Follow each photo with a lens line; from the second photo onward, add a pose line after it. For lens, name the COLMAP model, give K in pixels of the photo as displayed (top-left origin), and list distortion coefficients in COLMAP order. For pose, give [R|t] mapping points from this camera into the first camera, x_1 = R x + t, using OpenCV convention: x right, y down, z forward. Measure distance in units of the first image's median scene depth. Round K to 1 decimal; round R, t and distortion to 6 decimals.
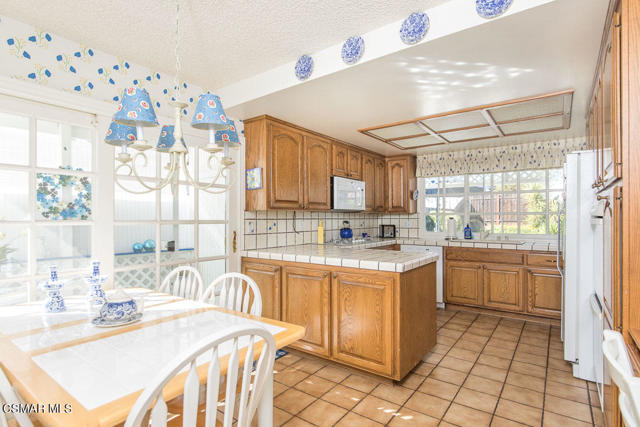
lens RADIAL K [[330.0, 0, 320.0], [0, 330.0, 213.5], [0, 0, 1]] dist [0.000668, 0.000343]
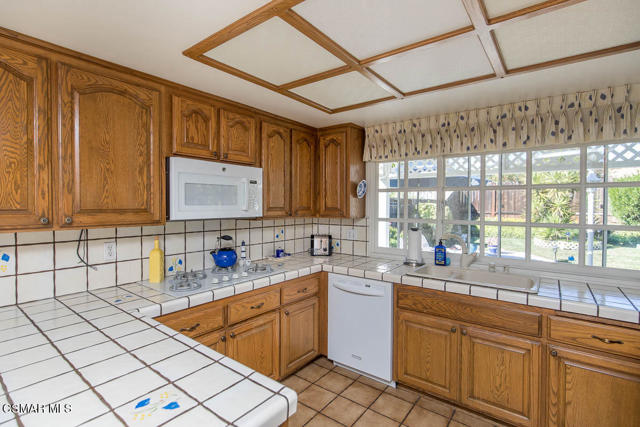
lens RADIAL K [[310.2, 0, 317.9], [0, 310.2, 208.2], [0, 0, 1]] dist [-0.003238, -0.000653]
pose [[0.999768, 0.006088, -0.020671, 0.252033], [-0.005583, 0.999686, 0.024419, -0.040046], [0.020814, -0.024298, 0.999488, 0.463216]]
